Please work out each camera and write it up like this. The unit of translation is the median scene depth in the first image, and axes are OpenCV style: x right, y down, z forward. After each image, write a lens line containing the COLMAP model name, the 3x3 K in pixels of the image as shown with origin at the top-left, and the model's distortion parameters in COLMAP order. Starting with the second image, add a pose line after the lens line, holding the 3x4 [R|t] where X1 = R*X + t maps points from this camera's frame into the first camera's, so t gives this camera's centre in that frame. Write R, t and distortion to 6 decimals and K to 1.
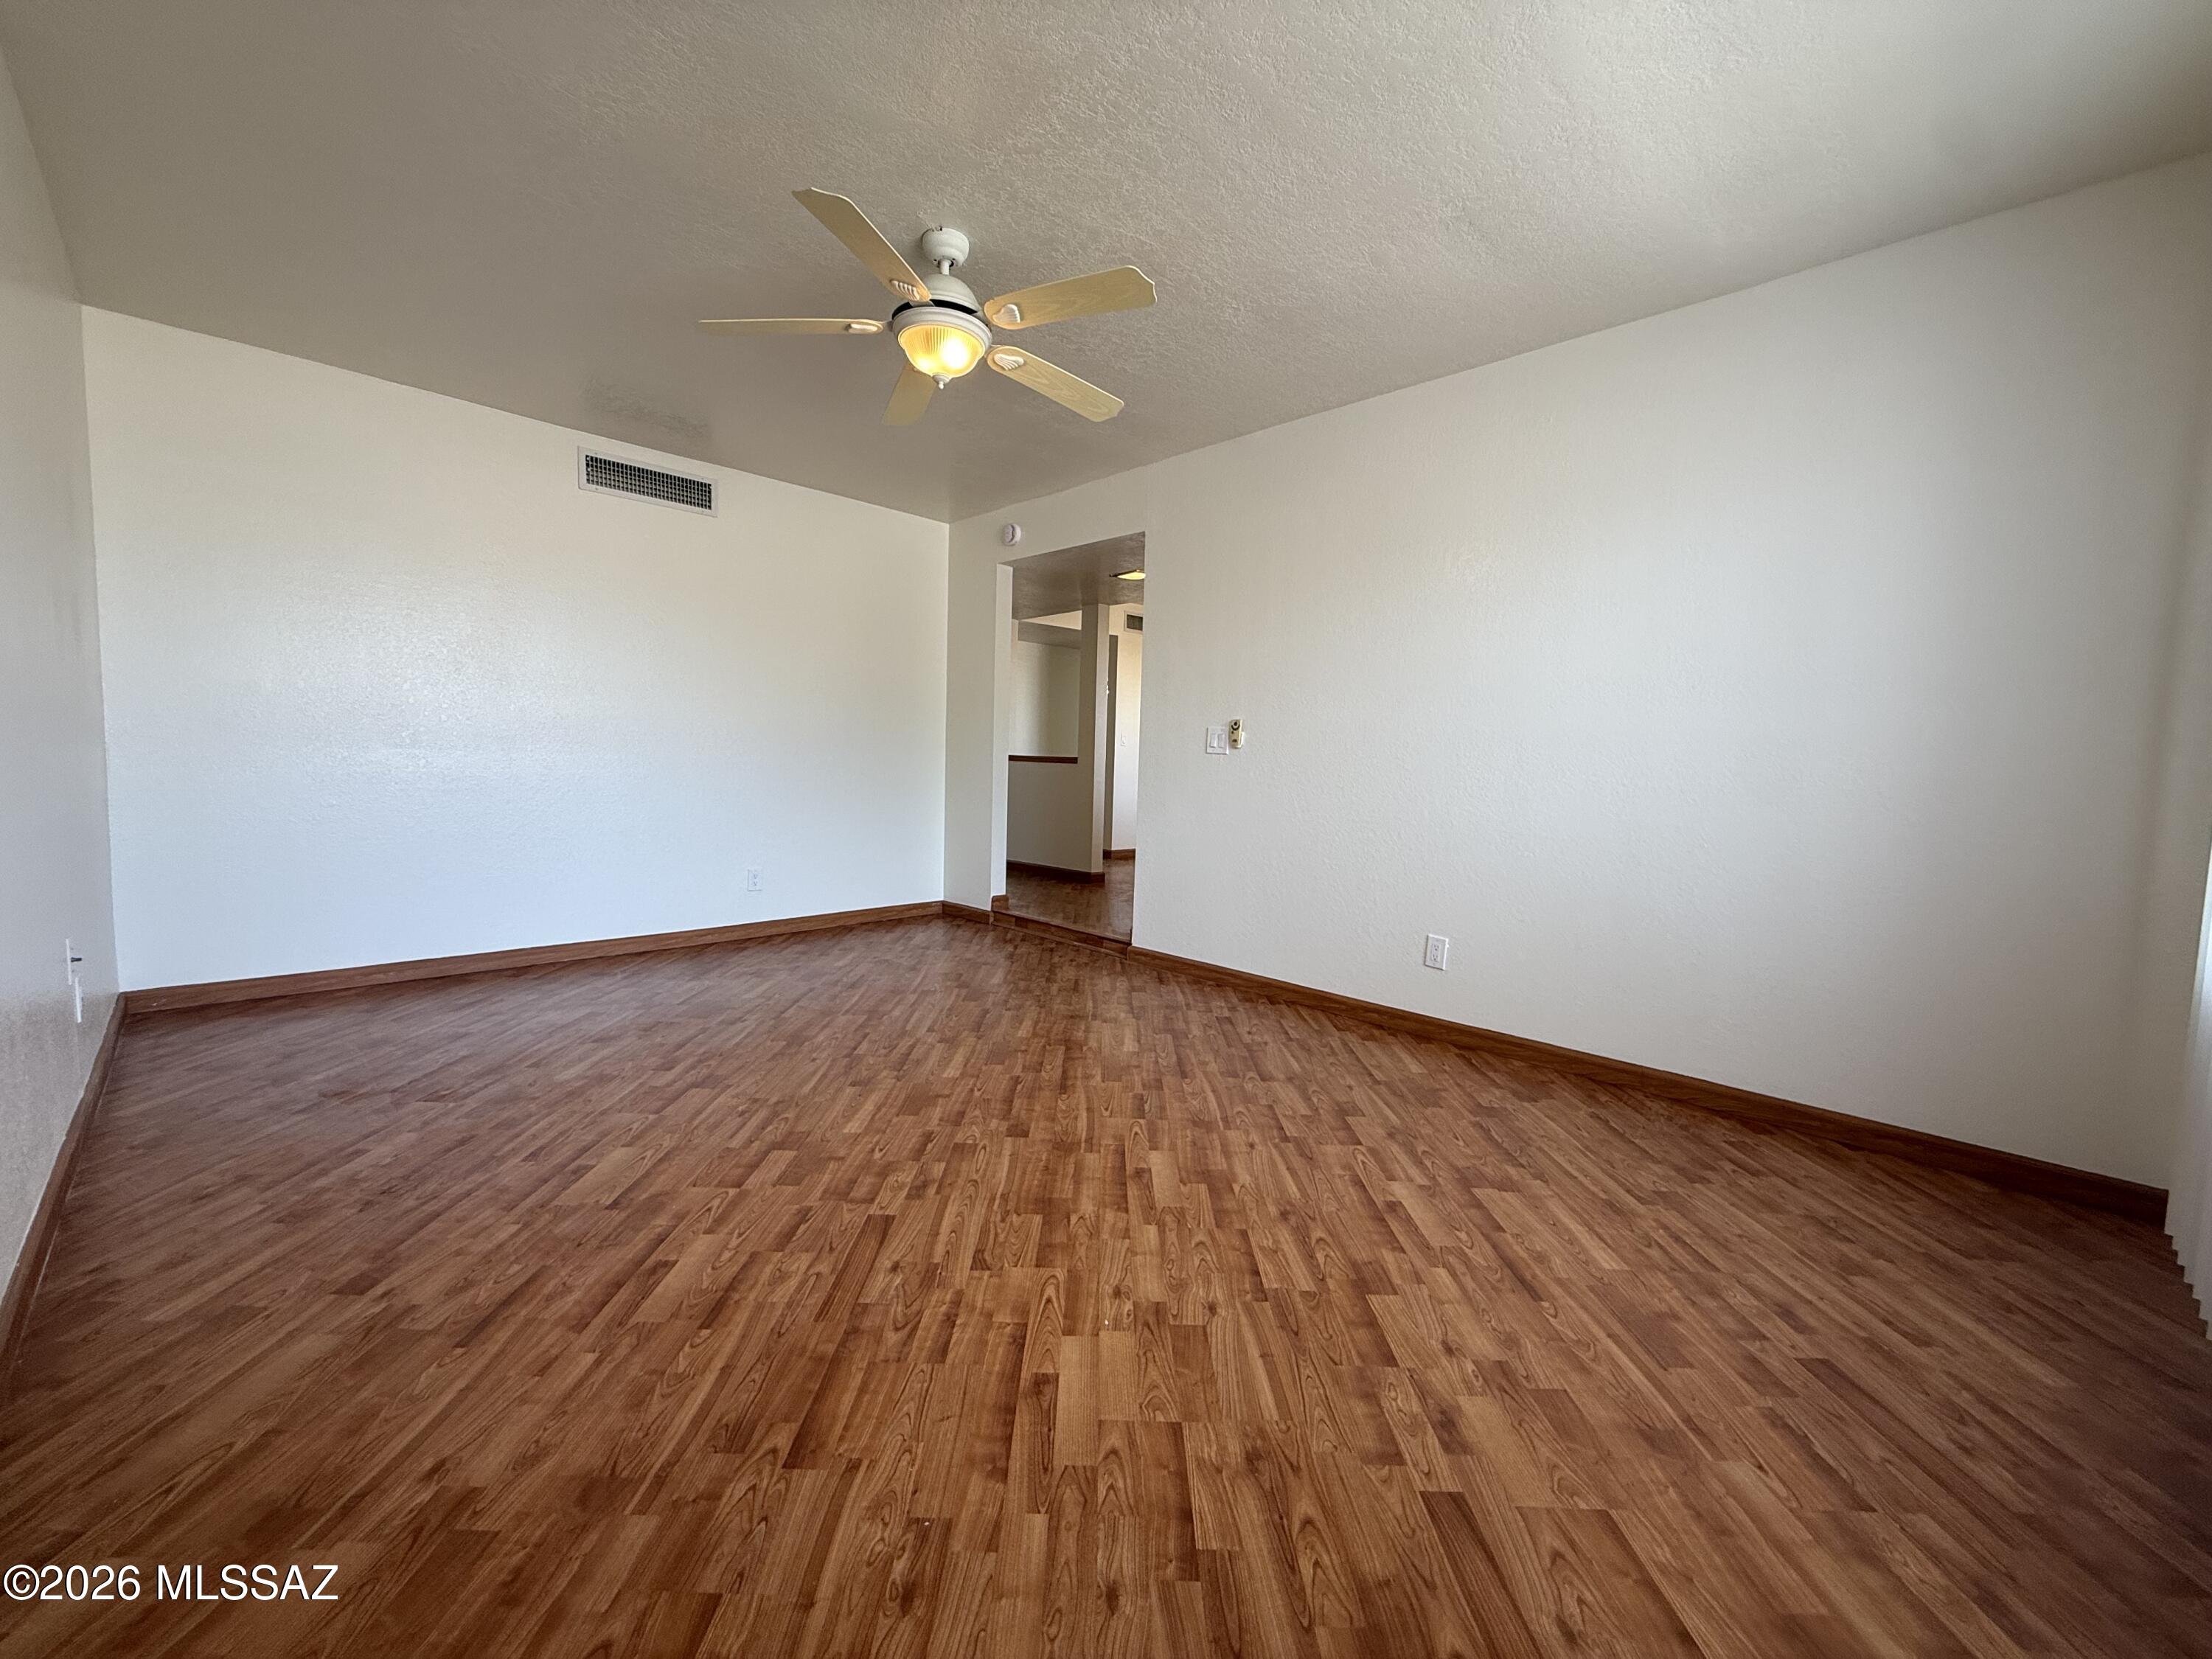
lens RADIAL K [[885.7, 0, 1094.9], [0, 885.7, 826.0], [0, 0, 1]] dist [-0.000217, -0.000101]
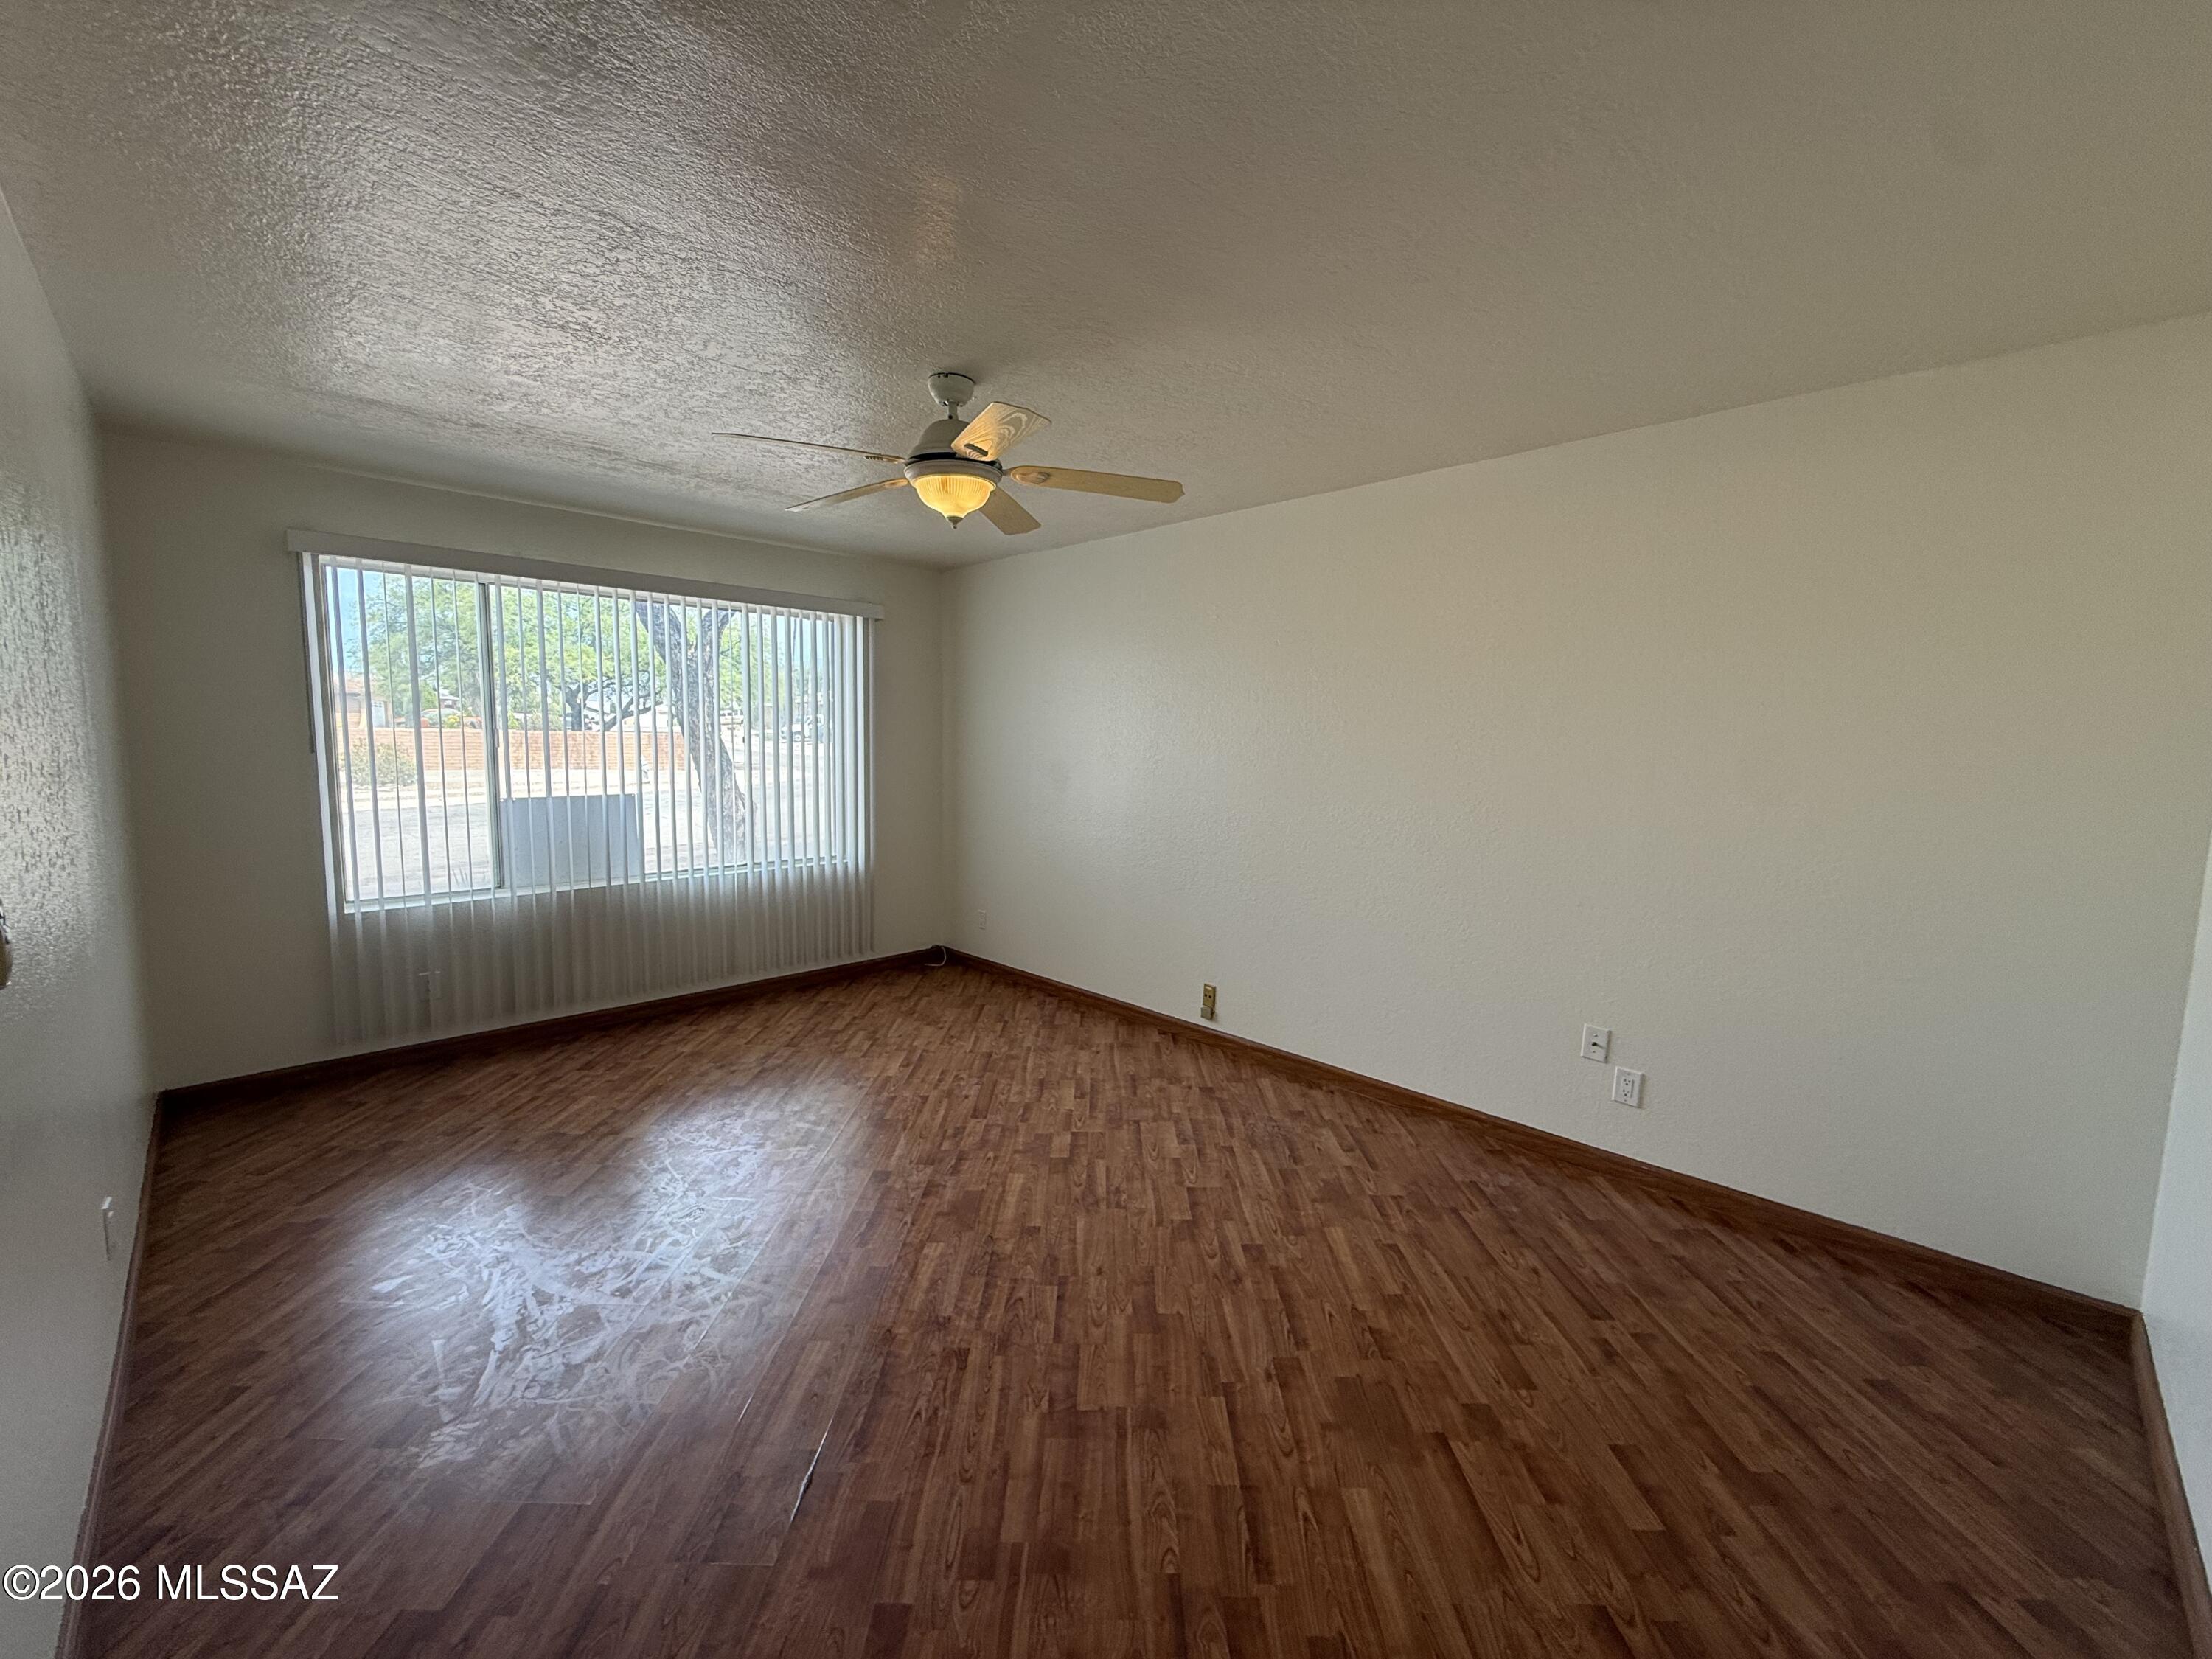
lens RADIAL K [[885.7, 0, 1094.9], [0, 885.7, 826.0], [0, 0, 1]] dist [-0.000217, -0.000101]
pose [[-0.999007, -0.044391, -0.003885, -0.445863], [-0.044382, 0.983429, 0.175776, -0.439566], [-0.003982, 0.175773, -0.984423, 2.658976]]
